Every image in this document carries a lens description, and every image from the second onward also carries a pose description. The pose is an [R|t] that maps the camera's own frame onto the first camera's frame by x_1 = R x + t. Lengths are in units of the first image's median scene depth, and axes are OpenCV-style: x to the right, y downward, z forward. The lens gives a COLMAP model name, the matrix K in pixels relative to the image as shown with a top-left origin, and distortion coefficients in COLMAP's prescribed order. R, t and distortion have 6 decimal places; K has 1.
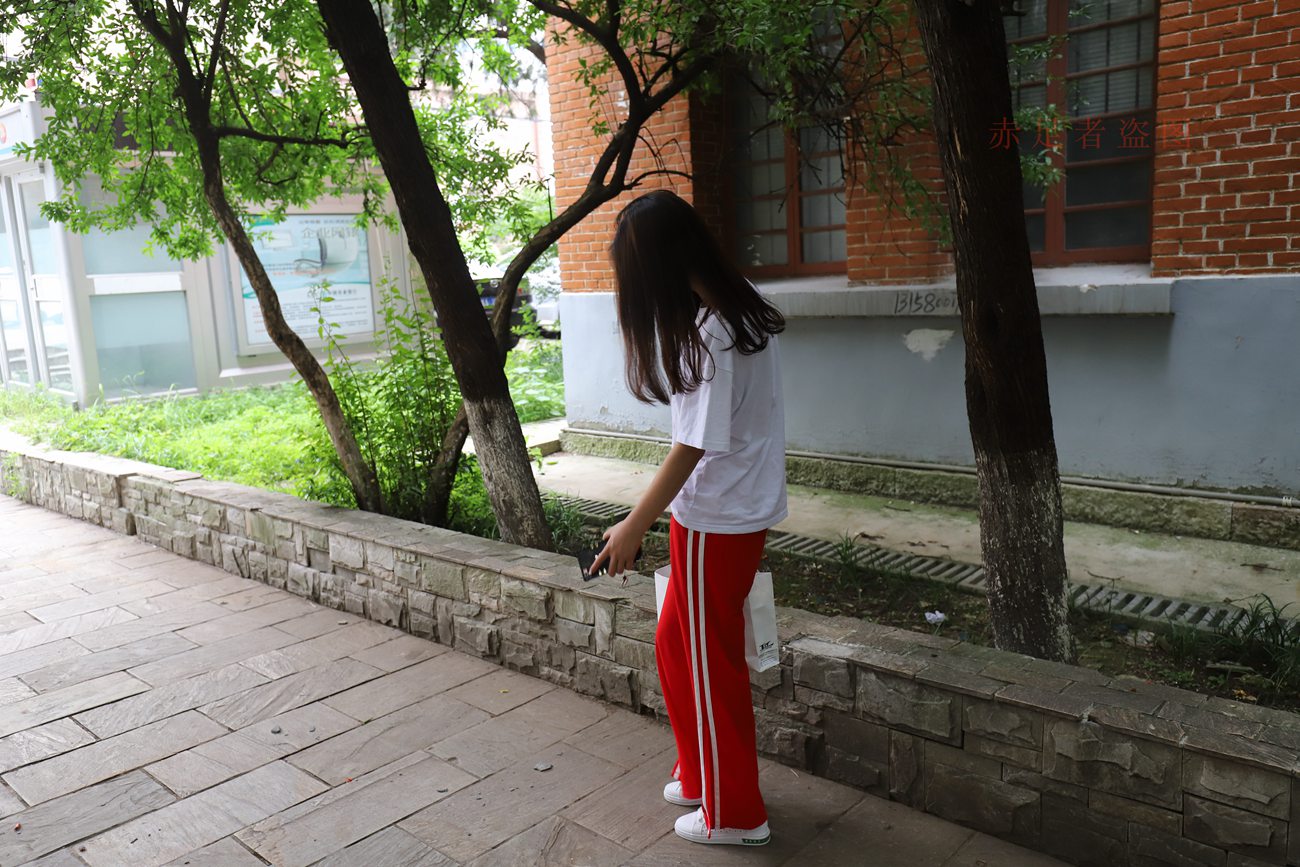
lens RADIAL K [[1003.9, 0, 650.0], [0, 1003.9, 433.5], [0, 0, 1]] dist [-0.001015, 0.001635]
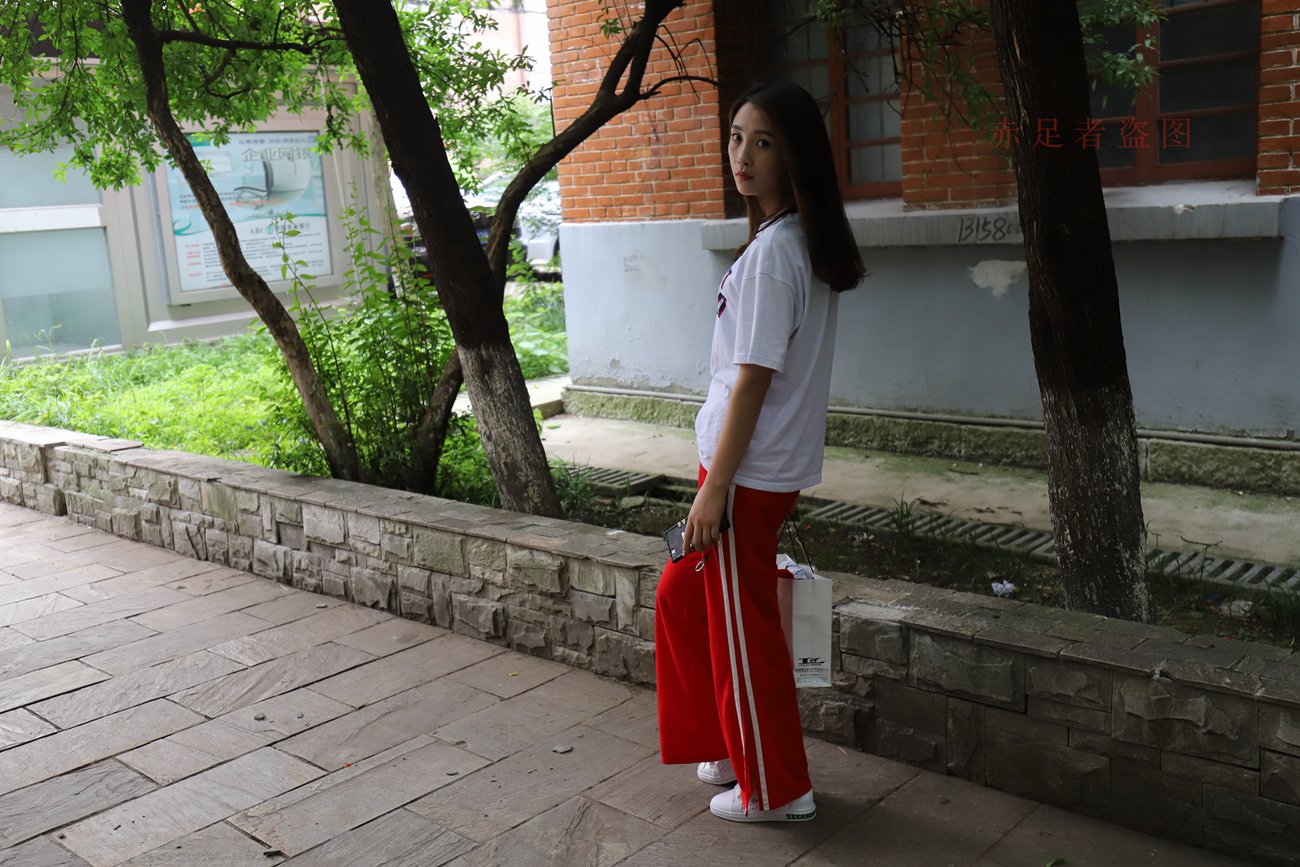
lens RADIAL K [[1252.8, 0, 655.6], [0, 1252.8, 433.7], [0, 0, 1]] dist [-0.001142, 0.007272]
pose [[0.999926, -0.010293, -0.006554, -0.007937], [0.010456, 0.999624, 0.025332, 0.013832], [0.006290, -0.025399, 0.999658, -0.069517]]
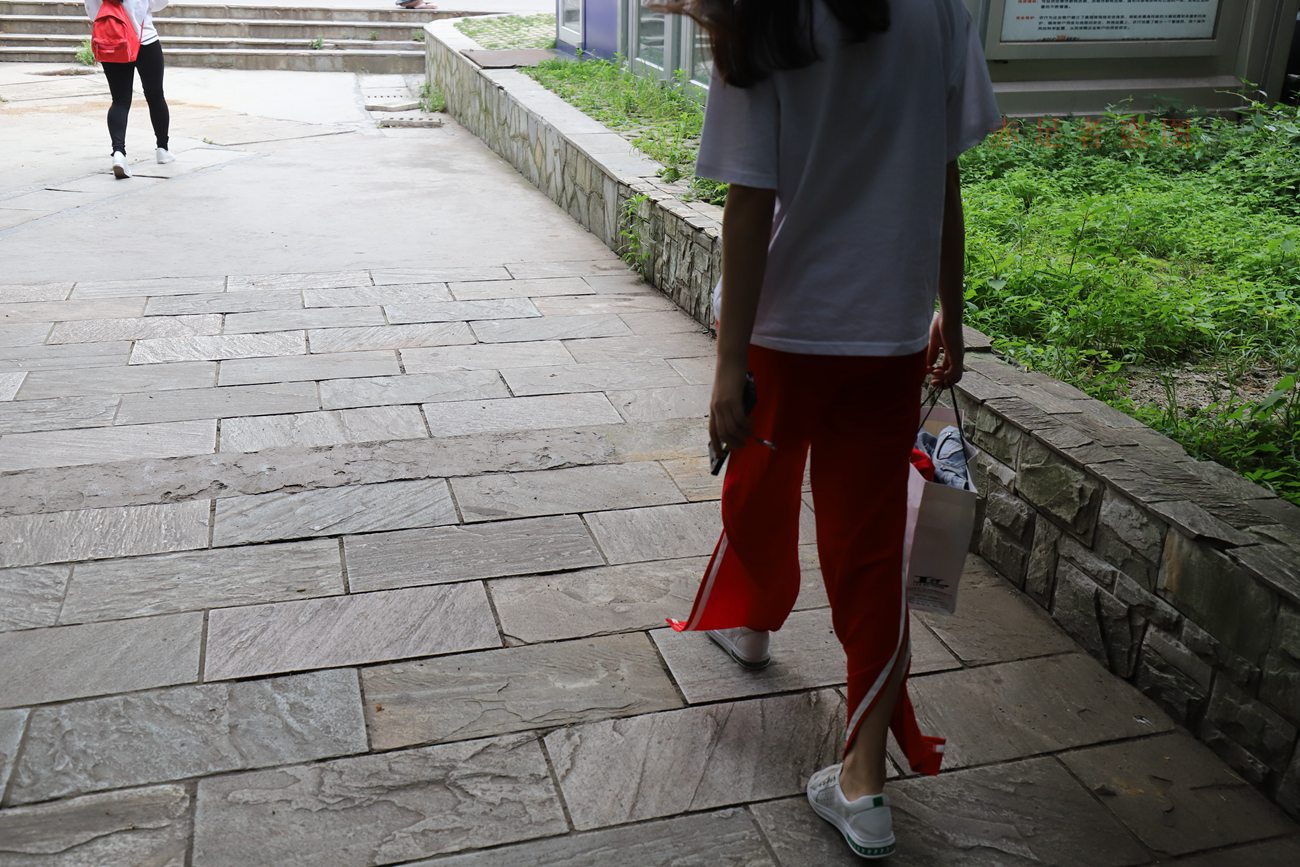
lens RADIAL K [[1252.8, 0, 655.6], [0, 1252.8, 433.7], [0, 0, 1]] dist [-0.001142, 0.007272]
pose [[0.854295, 0.249029, -0.456251, -0.383081], [-0.145245, 0.957166, 0.250475, -0.050479], [0.499083, -0.147711, 0.853872, 0.530942]]
